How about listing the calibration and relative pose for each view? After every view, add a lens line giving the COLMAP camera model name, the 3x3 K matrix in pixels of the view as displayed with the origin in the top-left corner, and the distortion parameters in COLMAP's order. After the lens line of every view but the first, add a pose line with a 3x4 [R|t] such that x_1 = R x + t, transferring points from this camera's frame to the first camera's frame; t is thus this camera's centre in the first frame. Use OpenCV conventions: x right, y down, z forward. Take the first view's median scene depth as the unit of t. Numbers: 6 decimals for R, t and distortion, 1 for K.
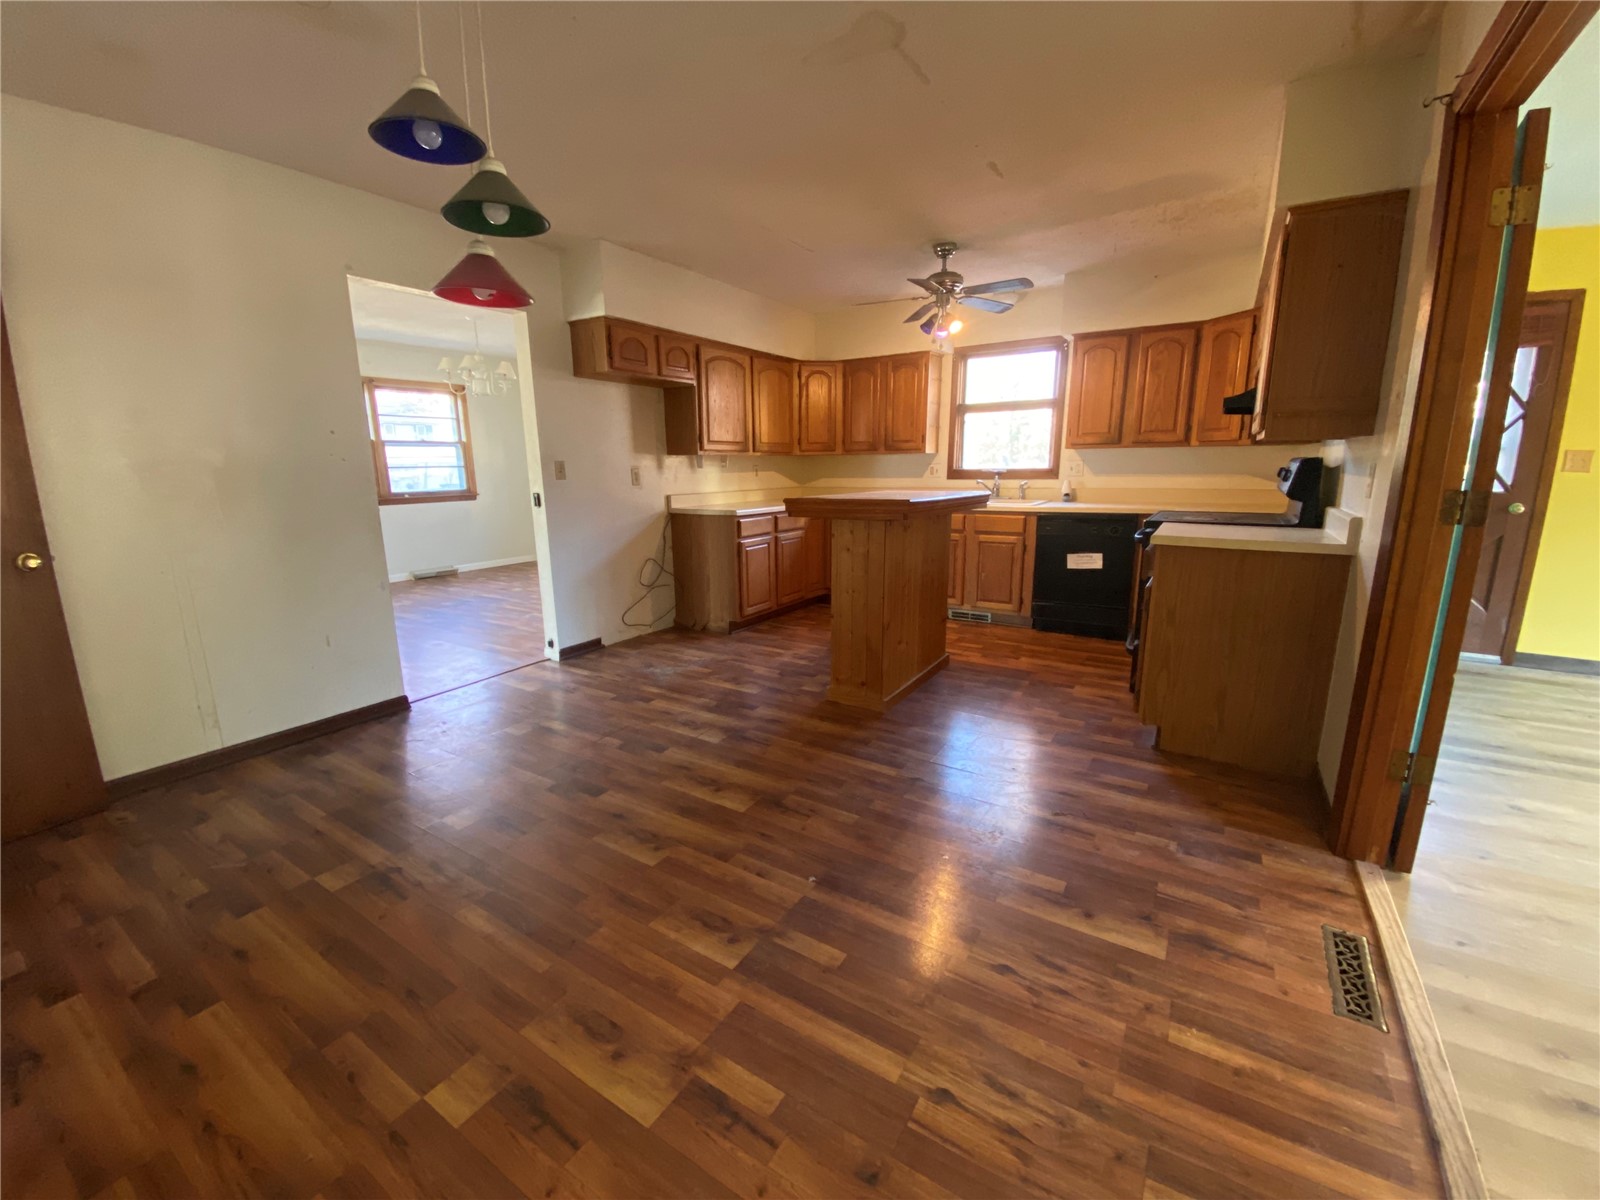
lens RADIAL K [[646.7, 0, 803.5], [0, 646.7, 596.7], [0, 0, 1]] dist [0.030862, -0.024463]
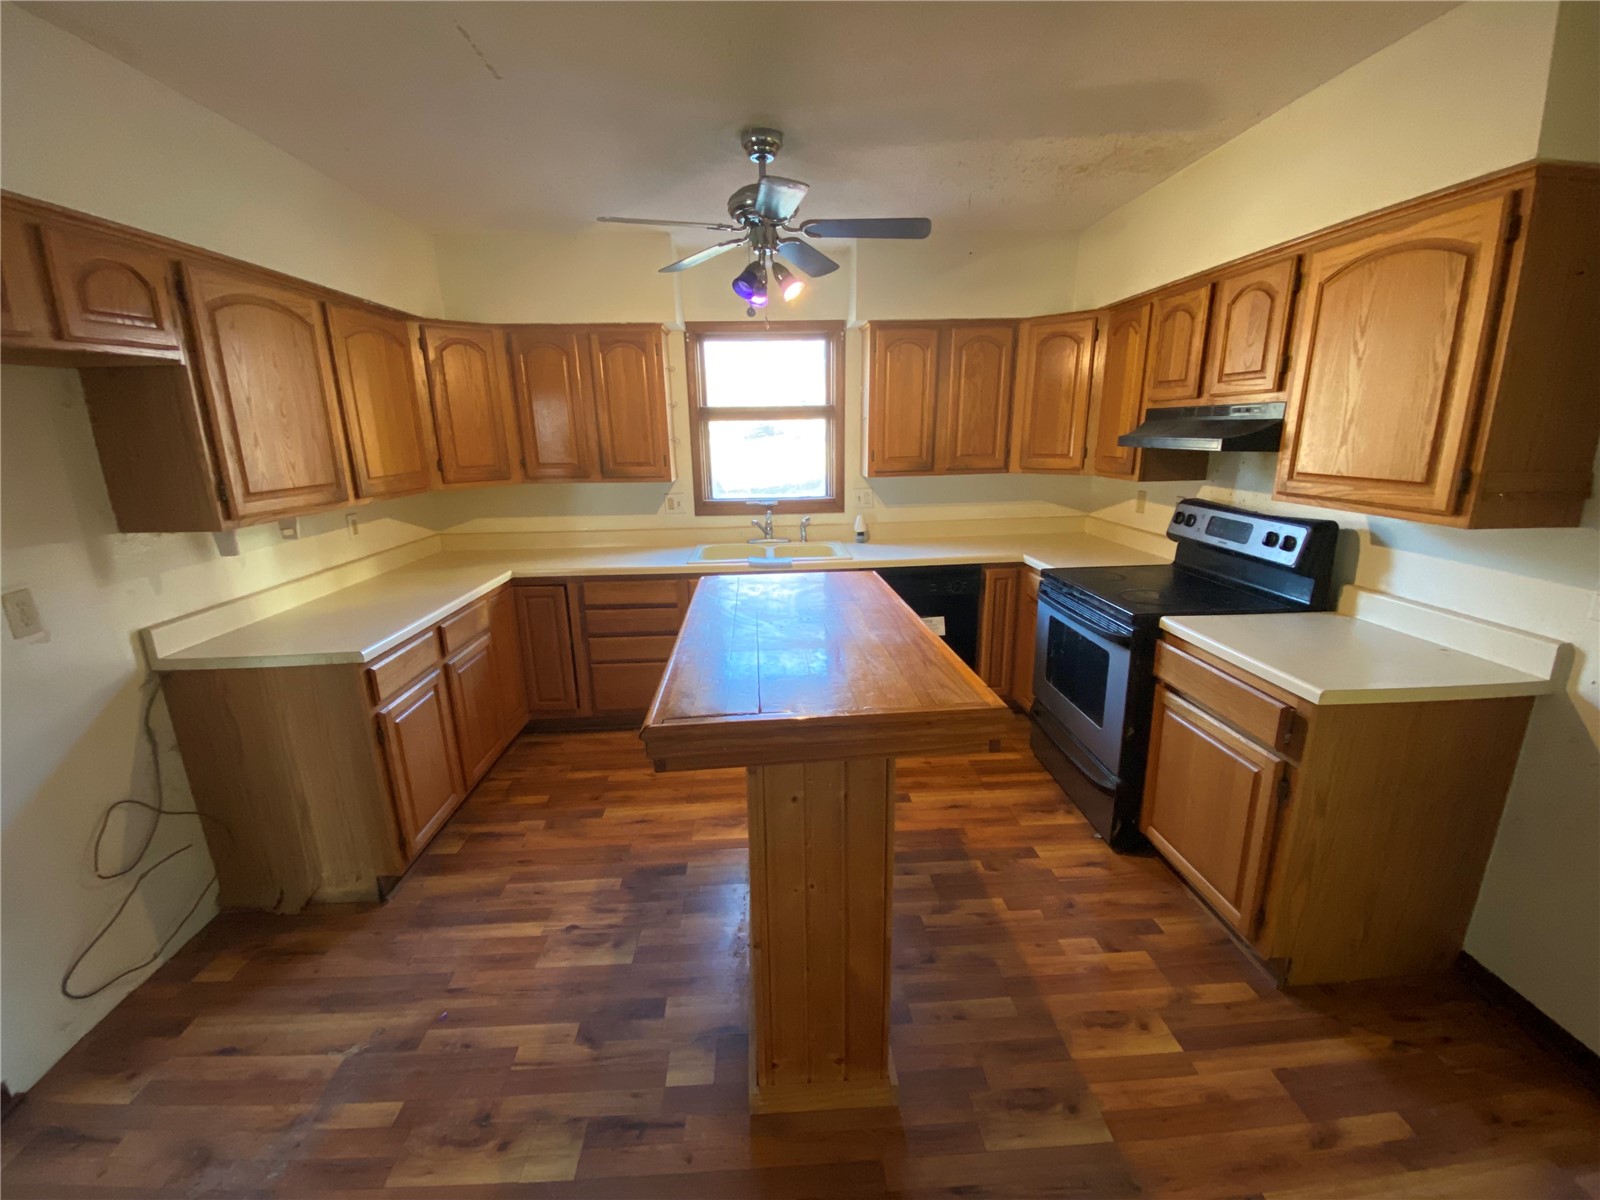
lens RADIAL K [[646.7, 0, 803.5], [0, 646.7, 596.7], [0, 0, 1]] dist [0.030862, -0.024463]
pose [[0.817575, -0.146739, 0.556812, -0.094895], [0.123981, 0.989164, 0.078634, -0.160665], [-0.562317, 0.004745, 0.826908, 0.434925]]
